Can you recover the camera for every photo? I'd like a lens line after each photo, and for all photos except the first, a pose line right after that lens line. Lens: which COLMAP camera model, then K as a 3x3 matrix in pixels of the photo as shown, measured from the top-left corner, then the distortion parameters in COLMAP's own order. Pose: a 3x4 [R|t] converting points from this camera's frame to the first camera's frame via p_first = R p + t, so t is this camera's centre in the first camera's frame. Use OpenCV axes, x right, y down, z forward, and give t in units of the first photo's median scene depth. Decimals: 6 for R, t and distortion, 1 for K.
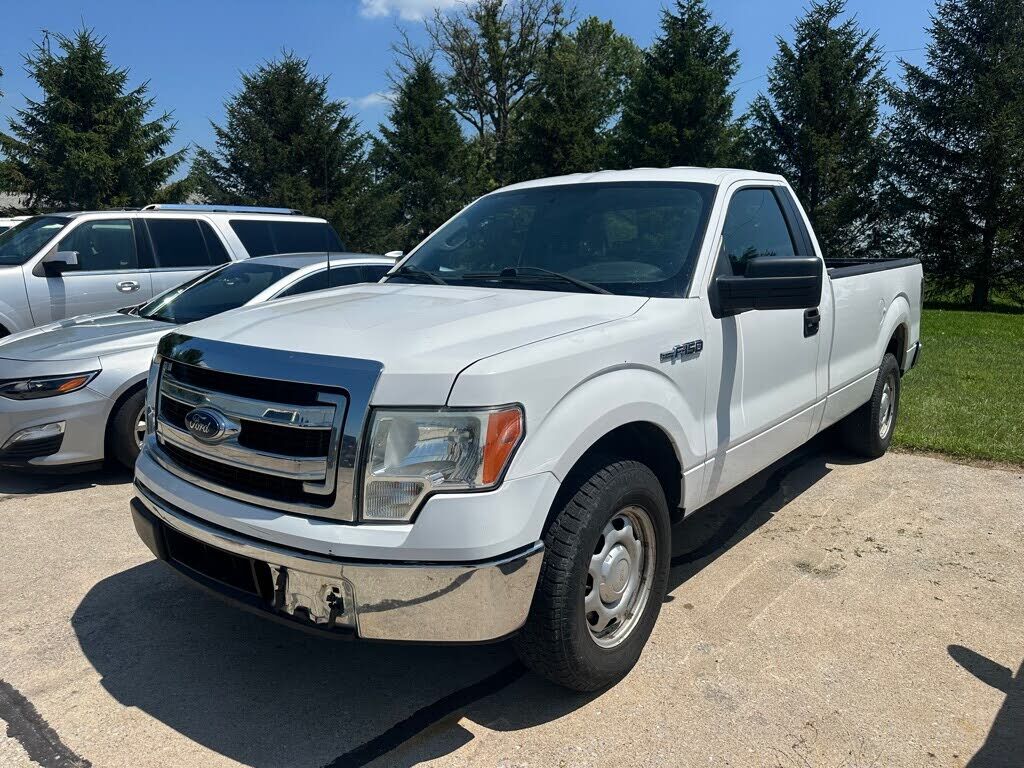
lens RADIAL K [[743.4, 0, 512.0], [0, 743.4, 384.0], [0, 0, 1]] dist [0.004995, -0.010127]
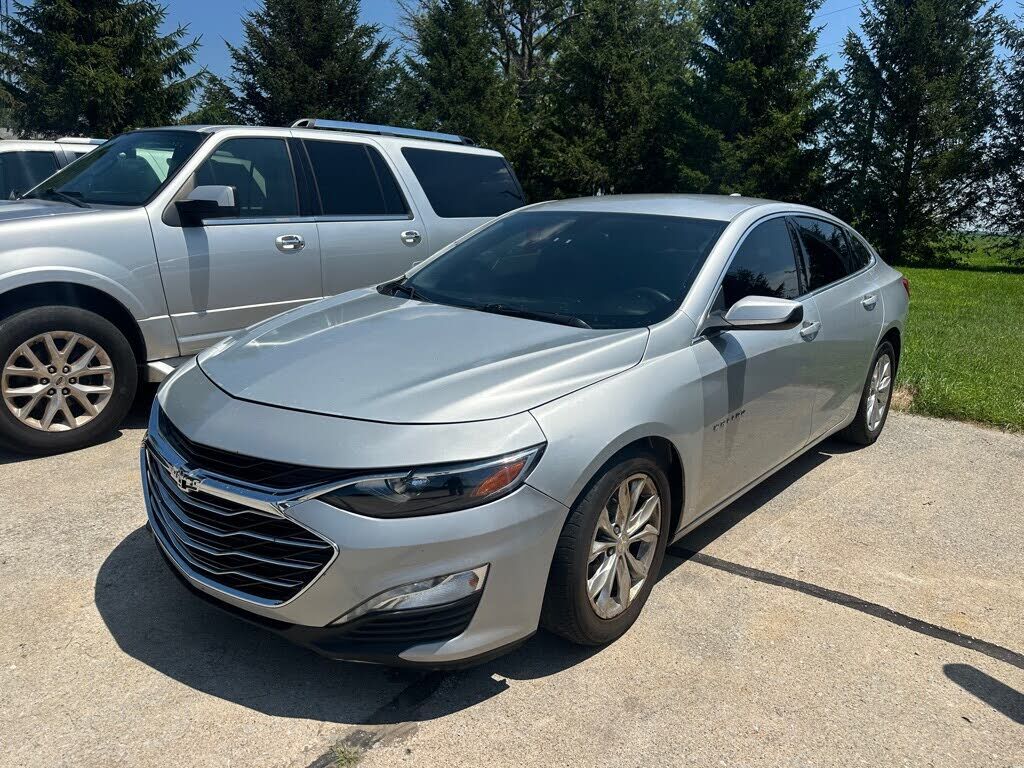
lens RADIAL K [[731.1, 0, 509.5], [0, 731.1, 378.6], [0, 0, 1]] dist [-0.003613, -0.006033]
pose [[0.997910, 0.003490, 0.064526, -0.157381], [-0.007251, 0.998281, 0.058154, -0.021829], [-0.064212, -0.058500, 0.996220, 0.146999]]
